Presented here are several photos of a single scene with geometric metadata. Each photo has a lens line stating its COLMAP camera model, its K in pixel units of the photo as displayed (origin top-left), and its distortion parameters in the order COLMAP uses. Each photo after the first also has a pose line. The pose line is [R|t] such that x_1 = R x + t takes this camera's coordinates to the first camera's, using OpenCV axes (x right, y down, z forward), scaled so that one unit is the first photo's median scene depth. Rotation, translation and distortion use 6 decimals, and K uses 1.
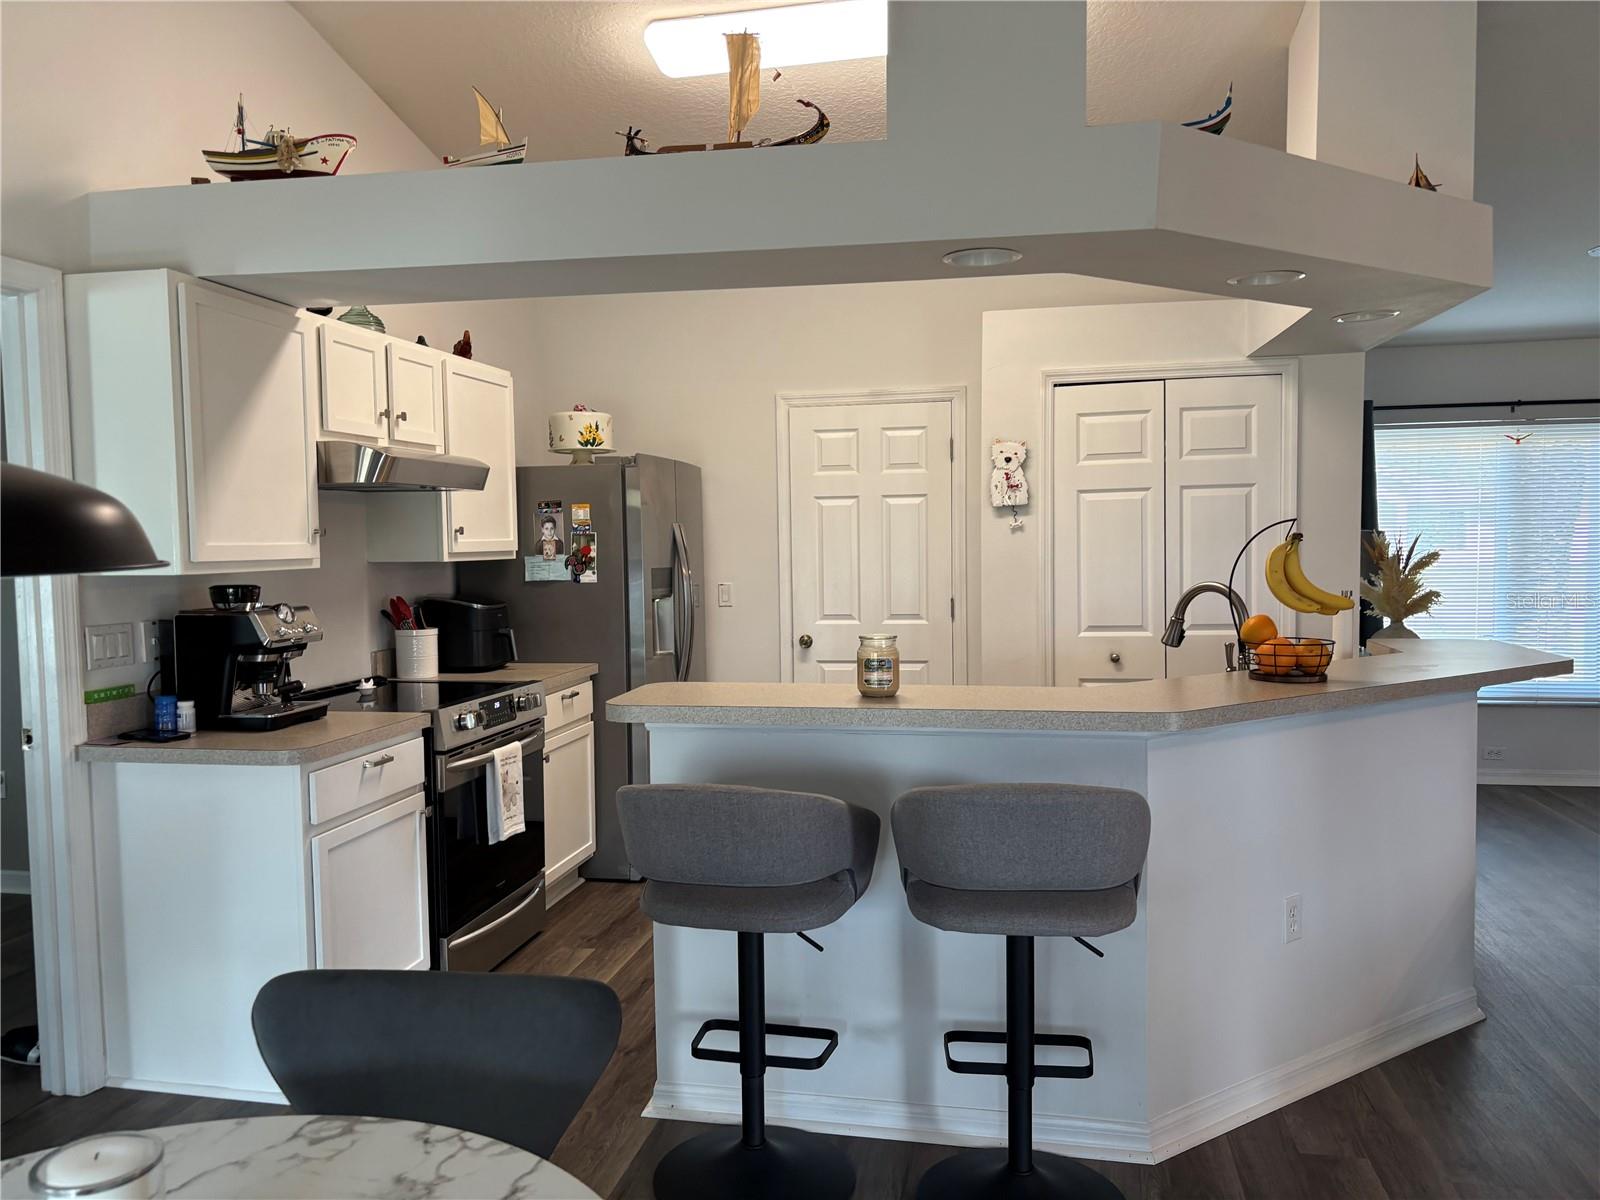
lens RADIAL K [[1226.0, 0, 791.5], [0, 1226.0, 605.3], [0, 0, 1]] dist [0.023471, -0.008270]
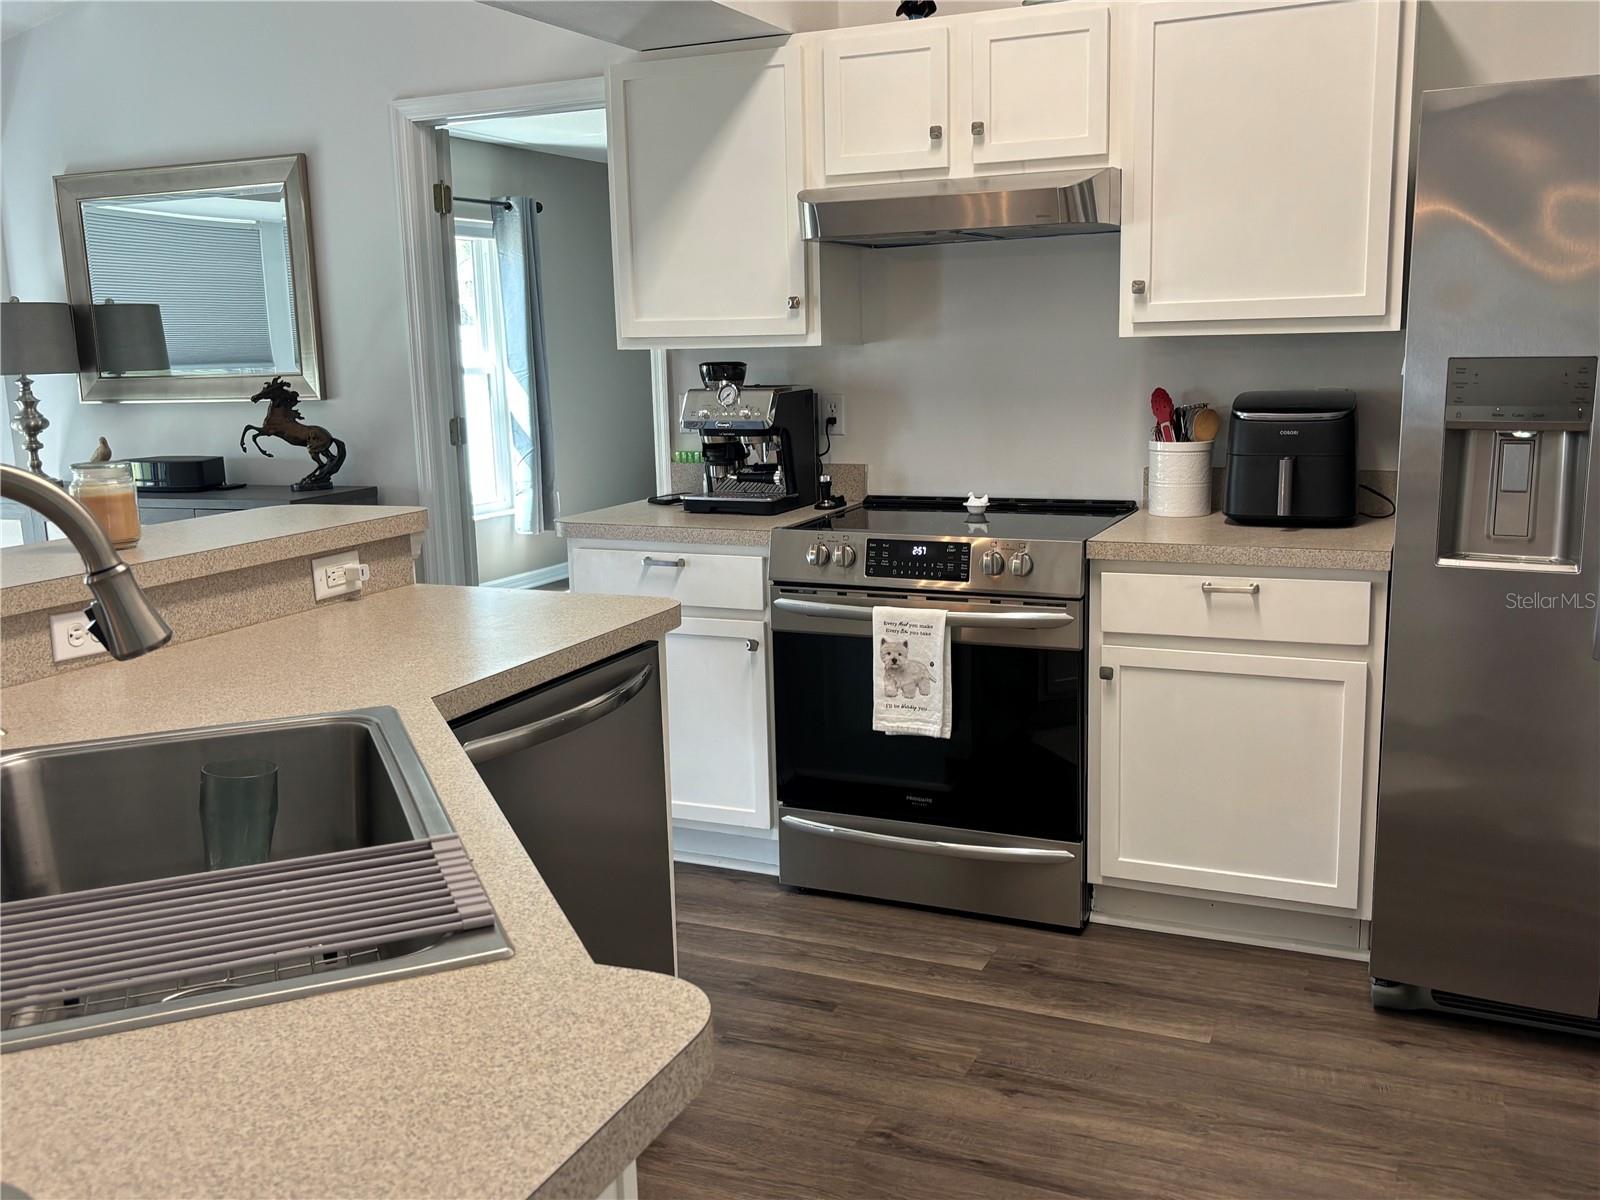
lens RADIAL K [[1465.2, 0, 807.5], [0, 1465.2, 590.3], [0, 0, 1]] dist [0.041804, 0.000000]
pose [[-0.225204, 0.185985, -0.956396, 0.691229], [-0.028191, 0.979957, 0.197205, -0.070504], [0.973904, 0.071373, -0.215447, 1.353768]]
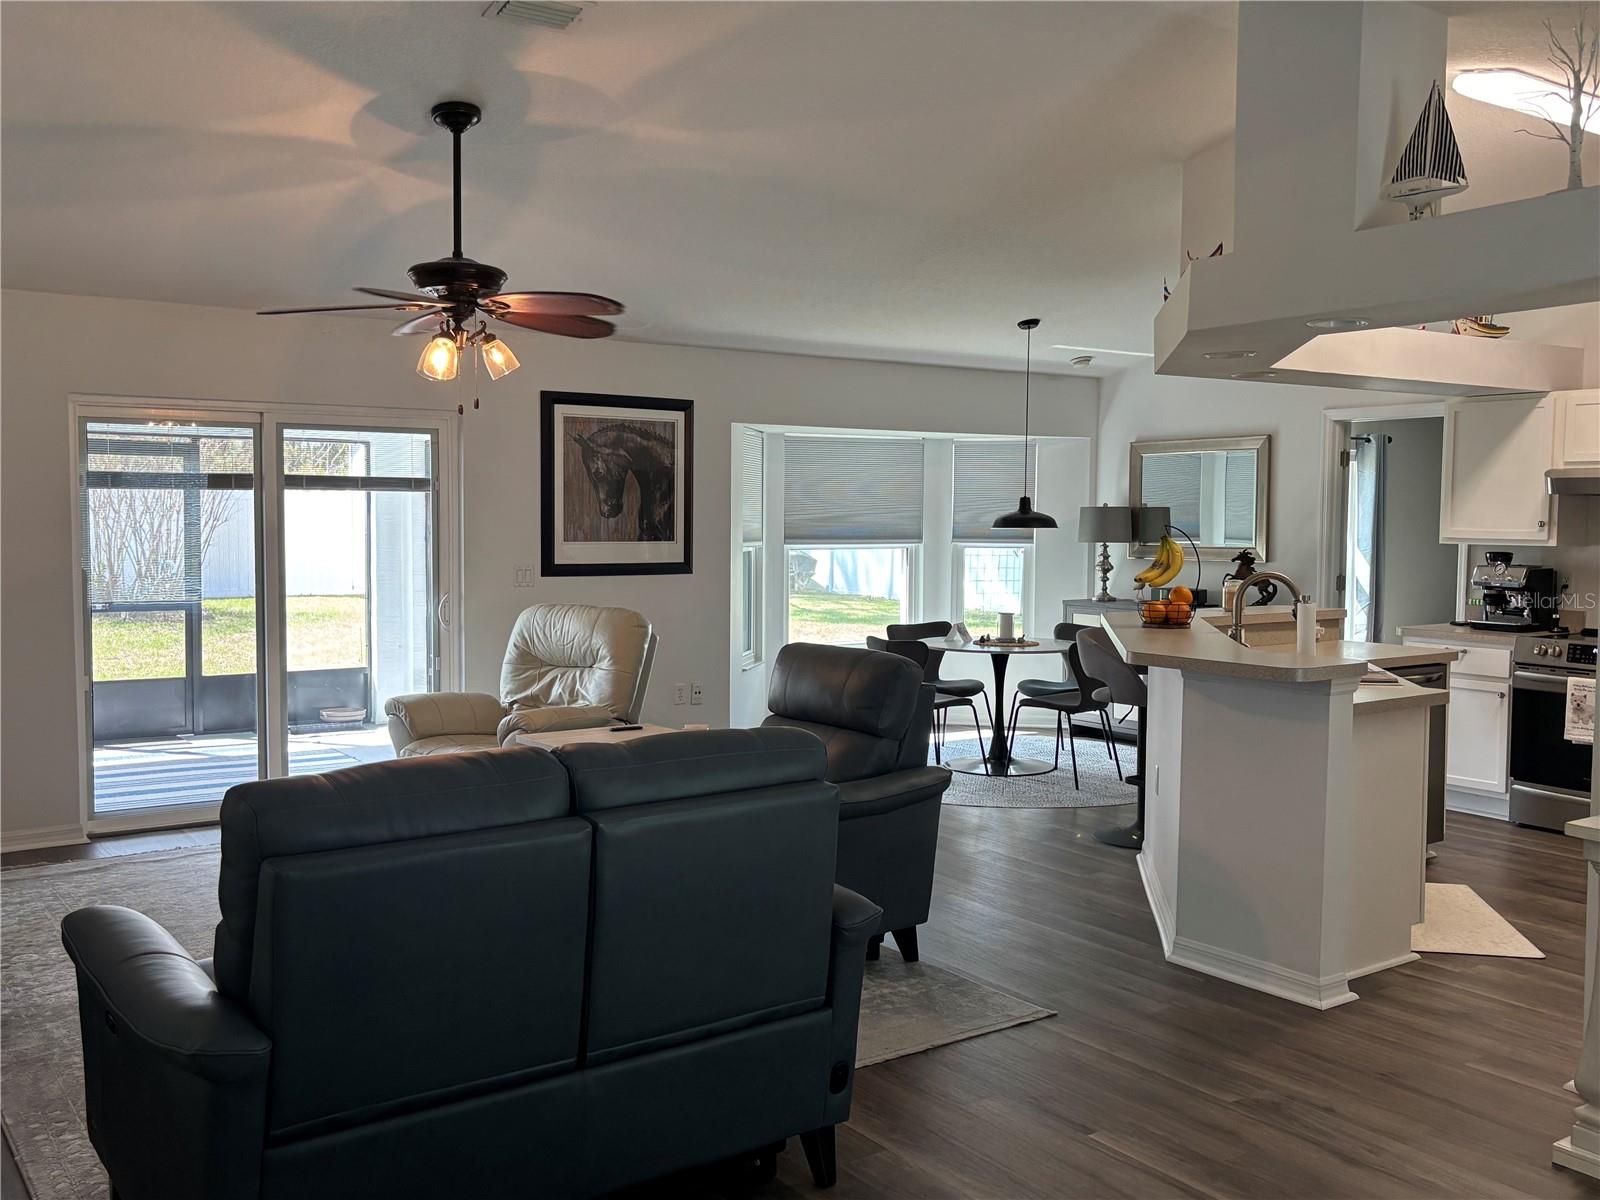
lens RADIAL K [[1465.2, 0, 813.5], [0, 1465.2, 606.2], [0, 0, 1]] dist [0.041804, 0.000000]
pose [[-0.684787, 0.054970, -0.726667, 1.923314], [-0.041803, 0.992546, 0.114476, -0.149837], [0.727543, 0.108769, -0.677385, 1.802140]]
